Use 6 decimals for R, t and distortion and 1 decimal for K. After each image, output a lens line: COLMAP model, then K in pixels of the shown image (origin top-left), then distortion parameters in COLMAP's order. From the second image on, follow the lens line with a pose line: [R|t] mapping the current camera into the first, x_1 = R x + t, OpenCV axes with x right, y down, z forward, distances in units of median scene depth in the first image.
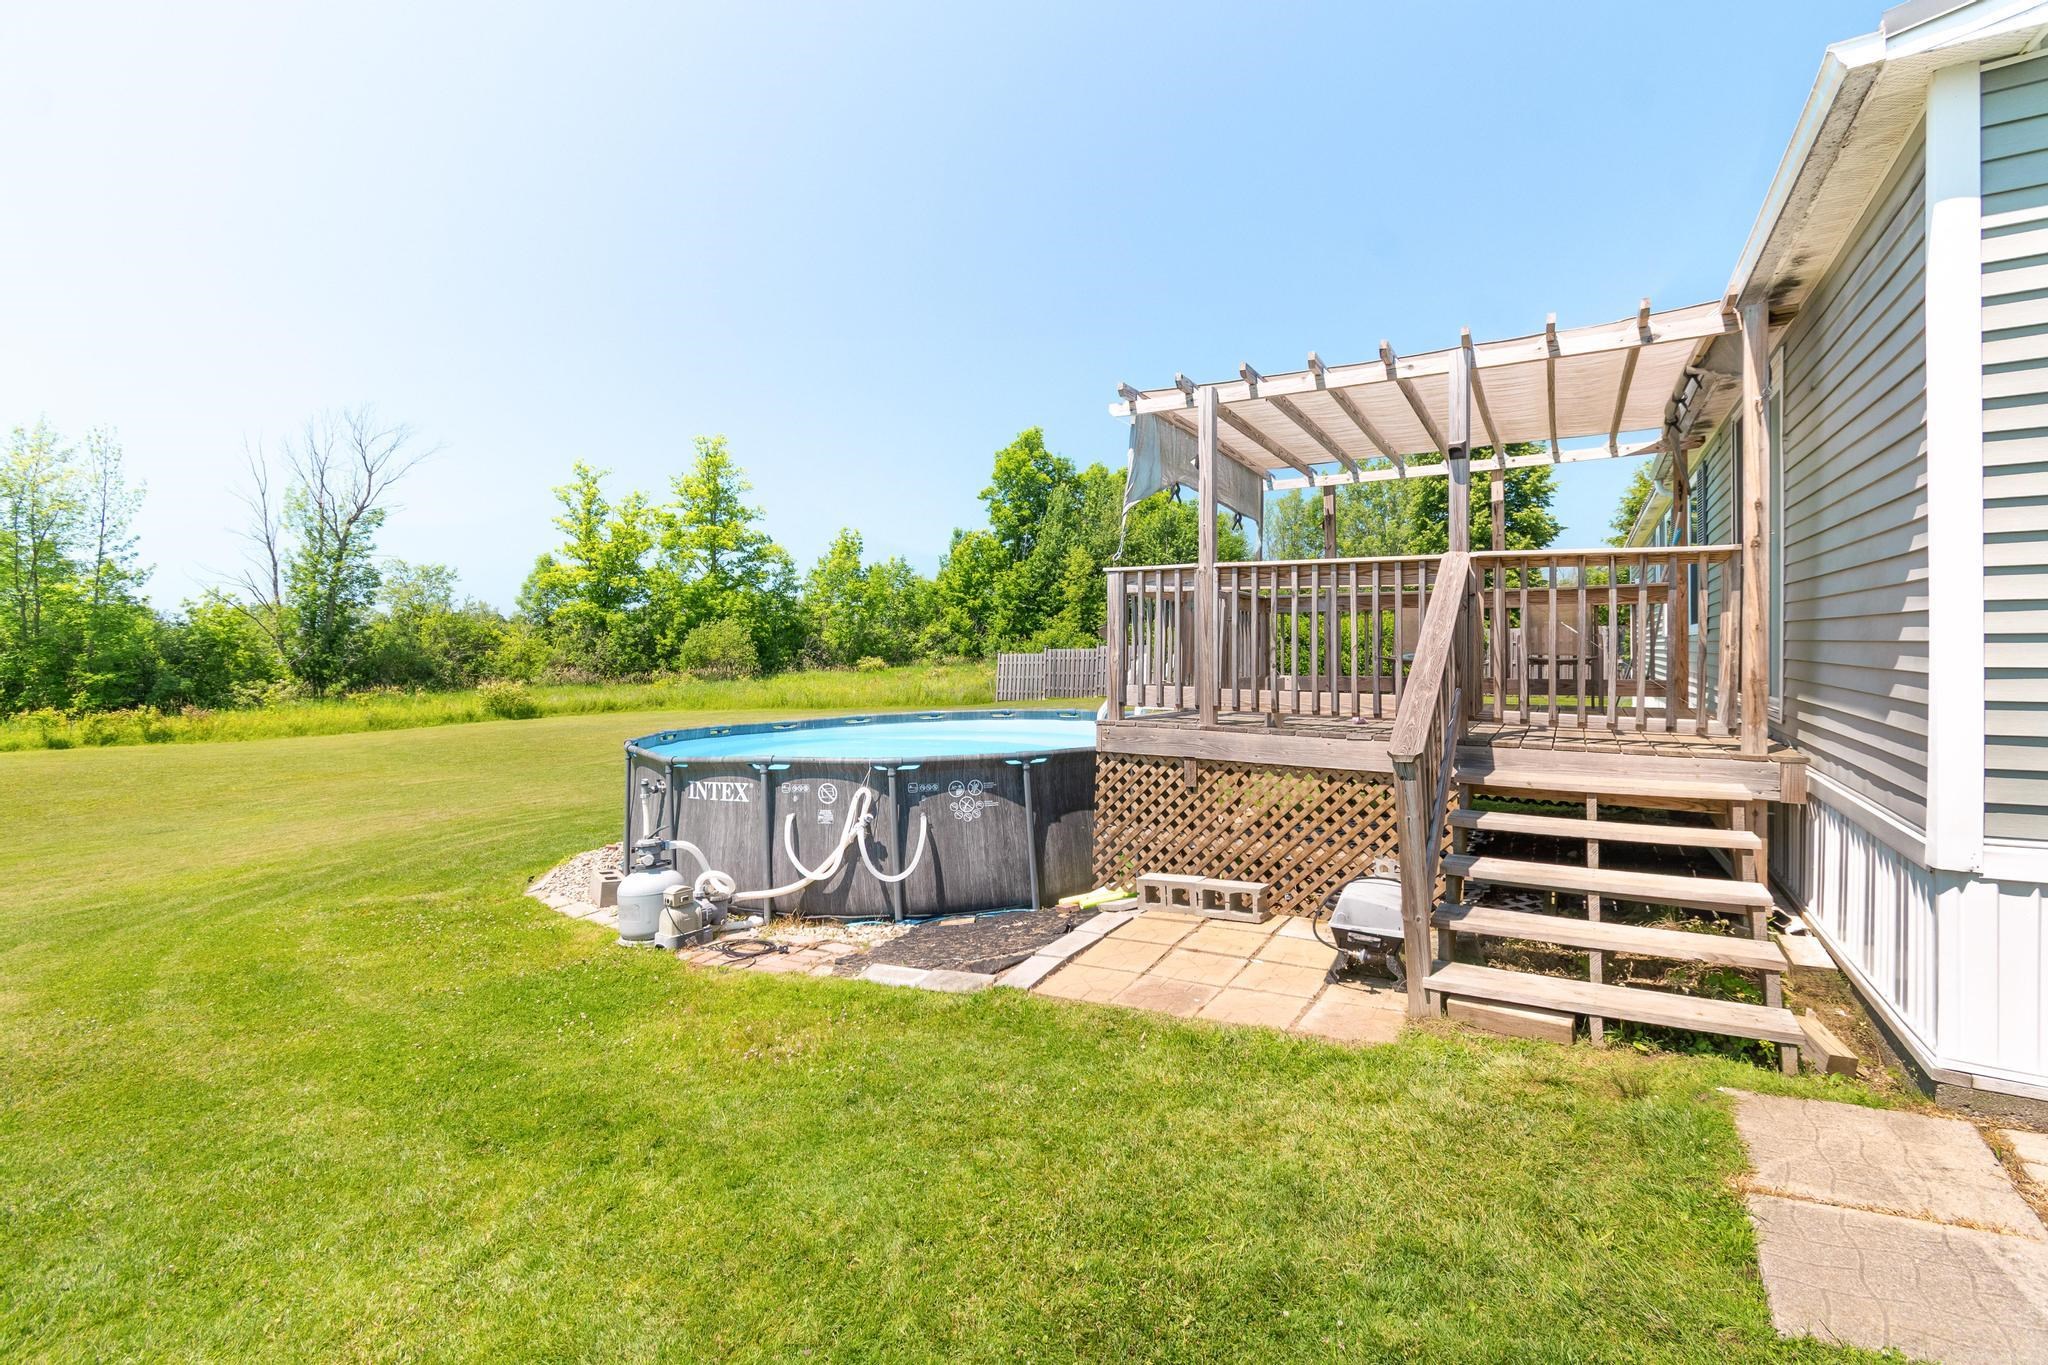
lens RADIAL K [[930.8, 0, 1055.2], [0, 930.8, 652.4], [0, 0, 1]] dist [0.000840, -0.000979]
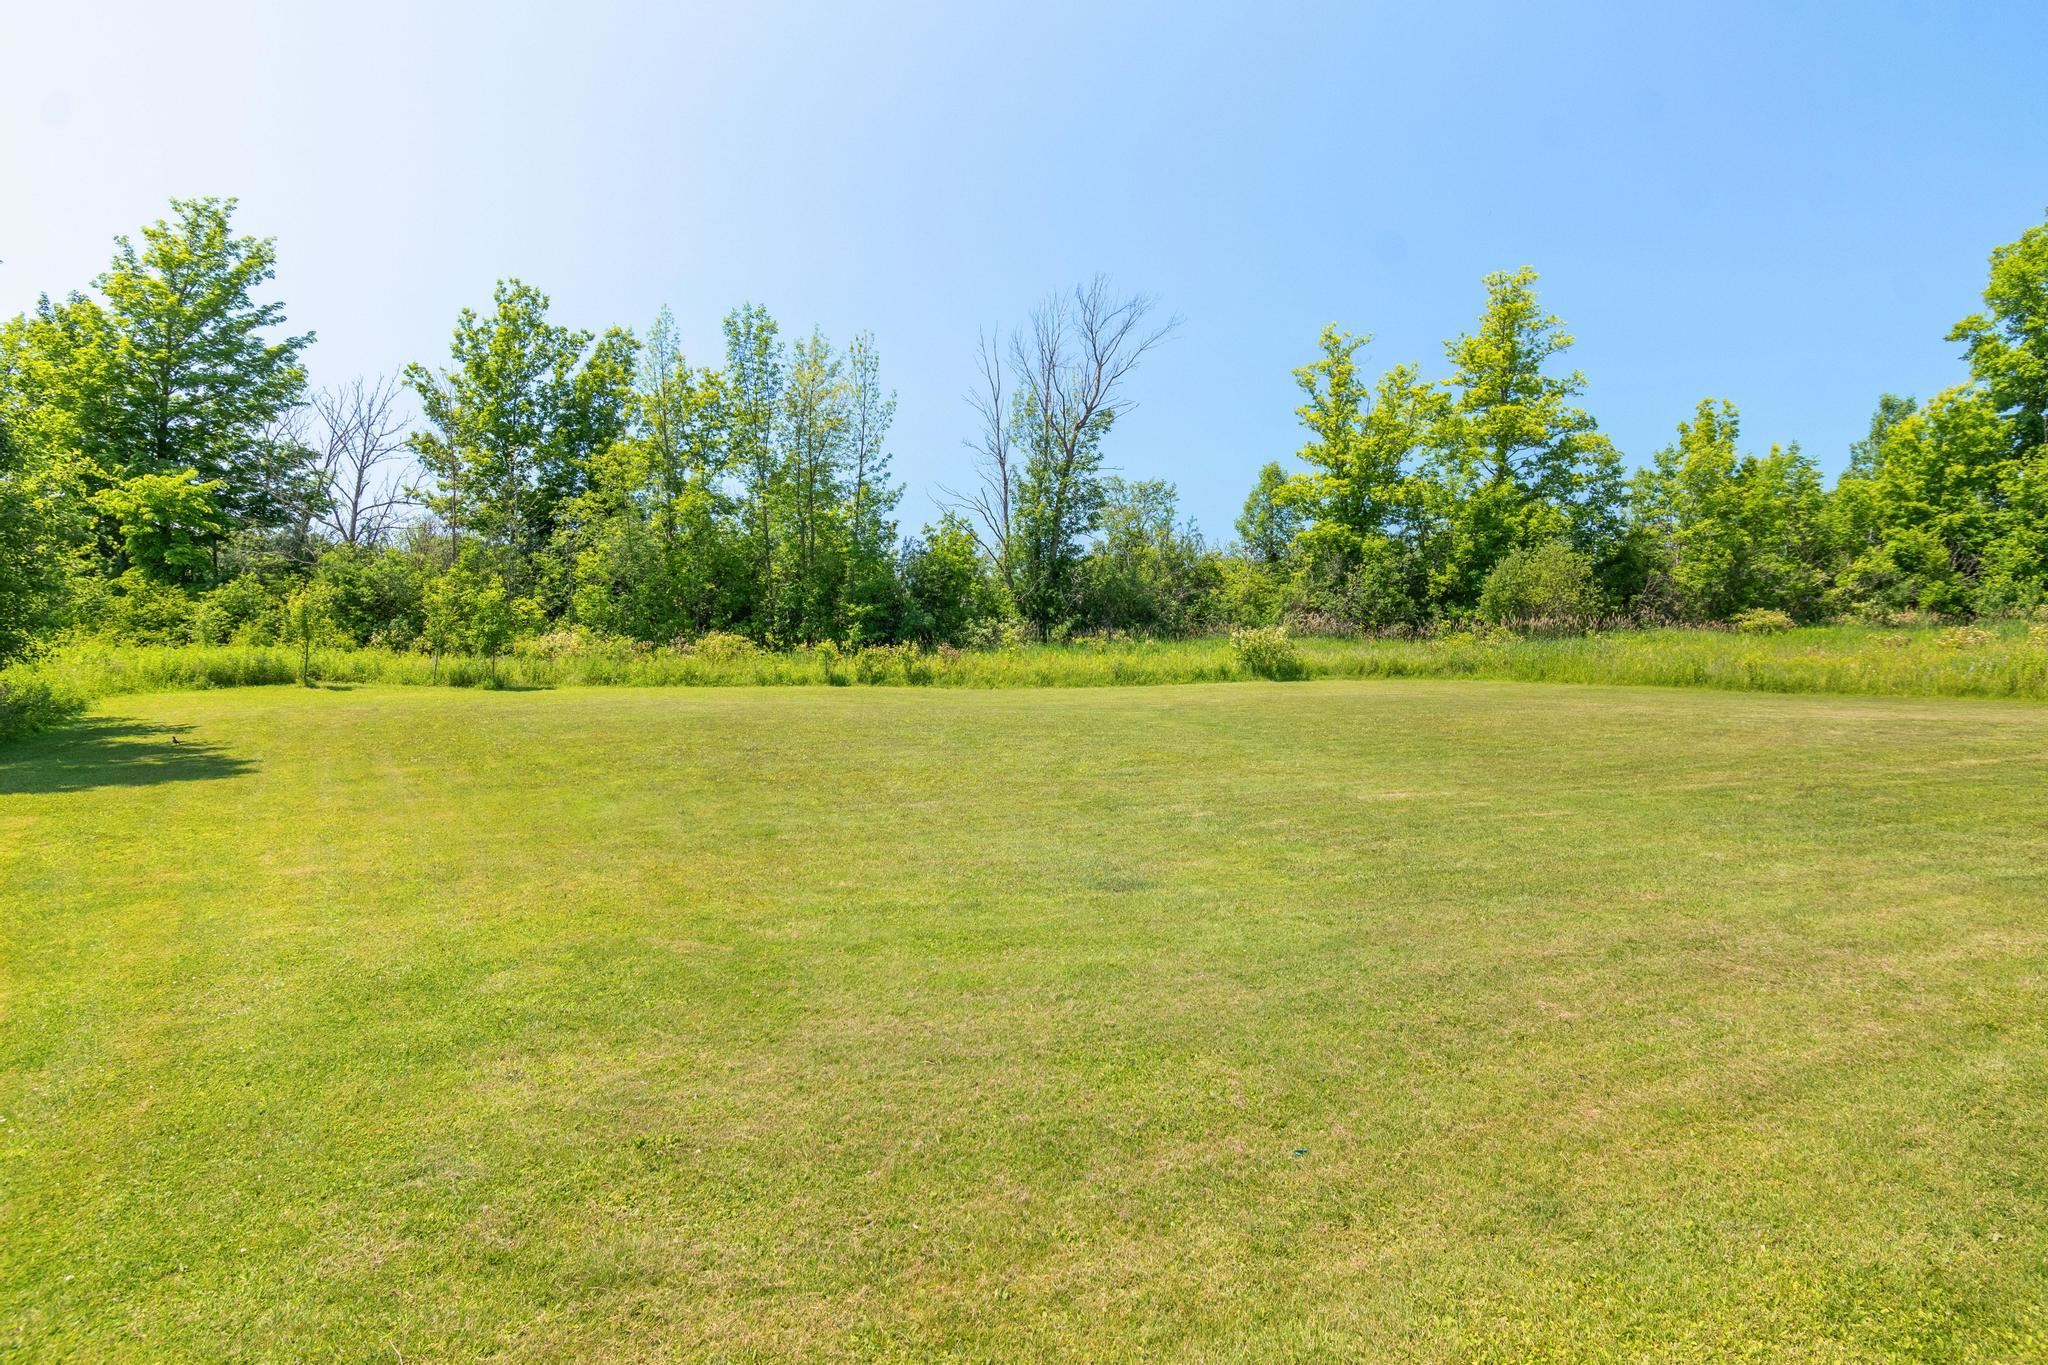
lens RADIAL K [[1151.5, 0, 1026.7], [0, 1151.5, 679.0], [0, 0, 1]] dist [-0.000692, 0.003022]
pose [[0.812986, 0.056031, -0.579582, -0.200236], [-0.021213, 0.997549, 0.066683, 0.013886], [0.581897, -0.041918, 0.812181, 0.147625]]
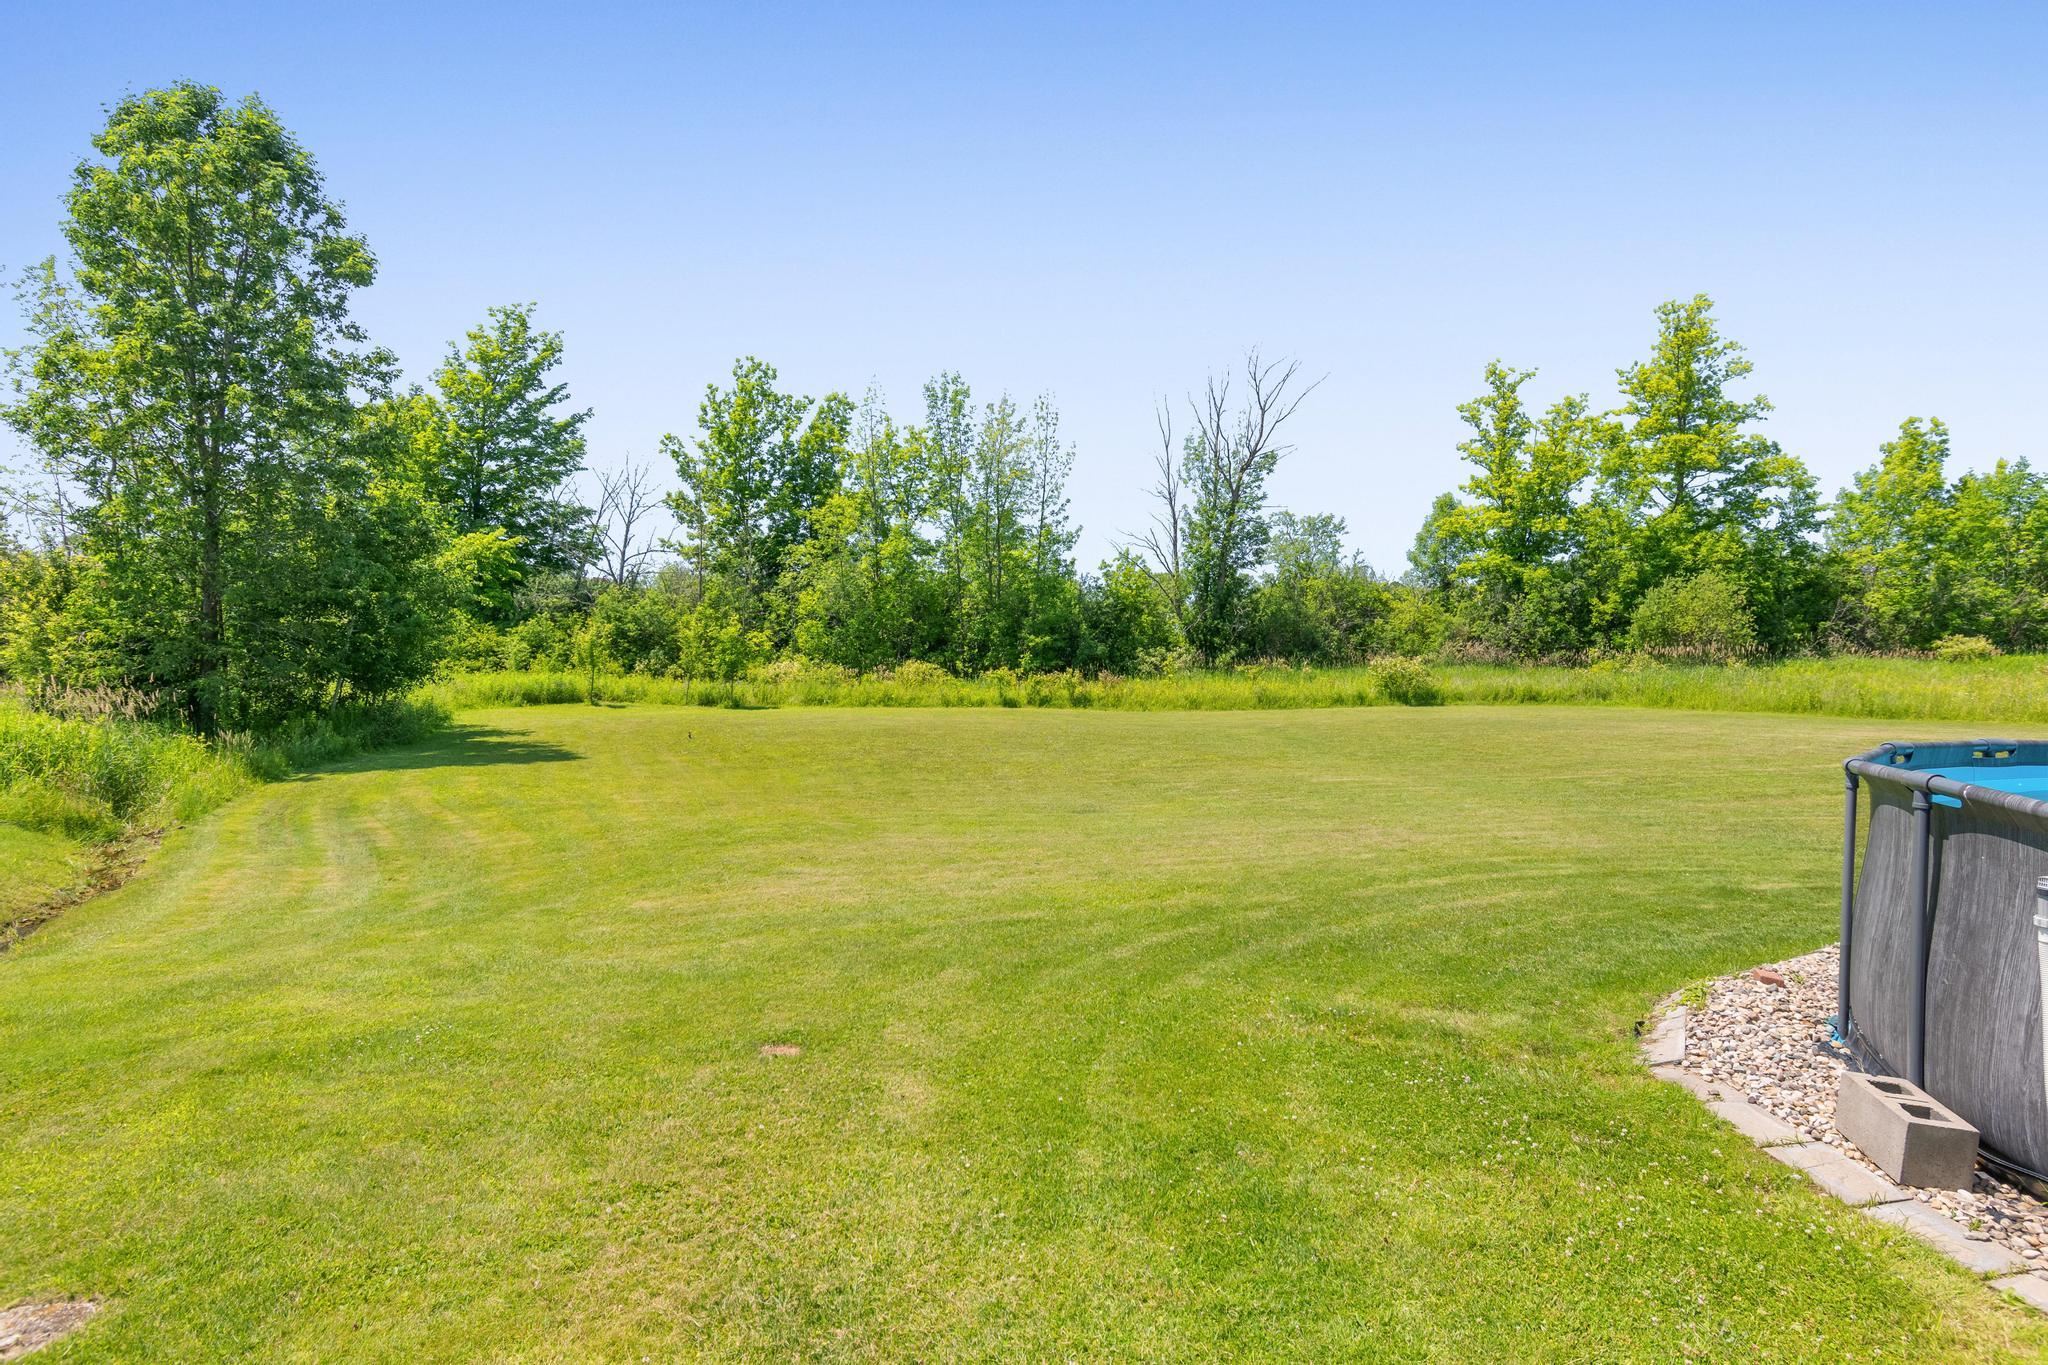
lens RADIAL K [[1211.4, 0, 1022.2], [0, 1211.4, 686.7], [0, 0, 1]] dist [0.008125, -0.002322]
pose [[0.686154, 0.048183, -0.725859, -0.064009], [-0.014556, 0.998514, 0.052523, 0.007141], [0.727310, -0.025473, 0.685836, 0.064341]]
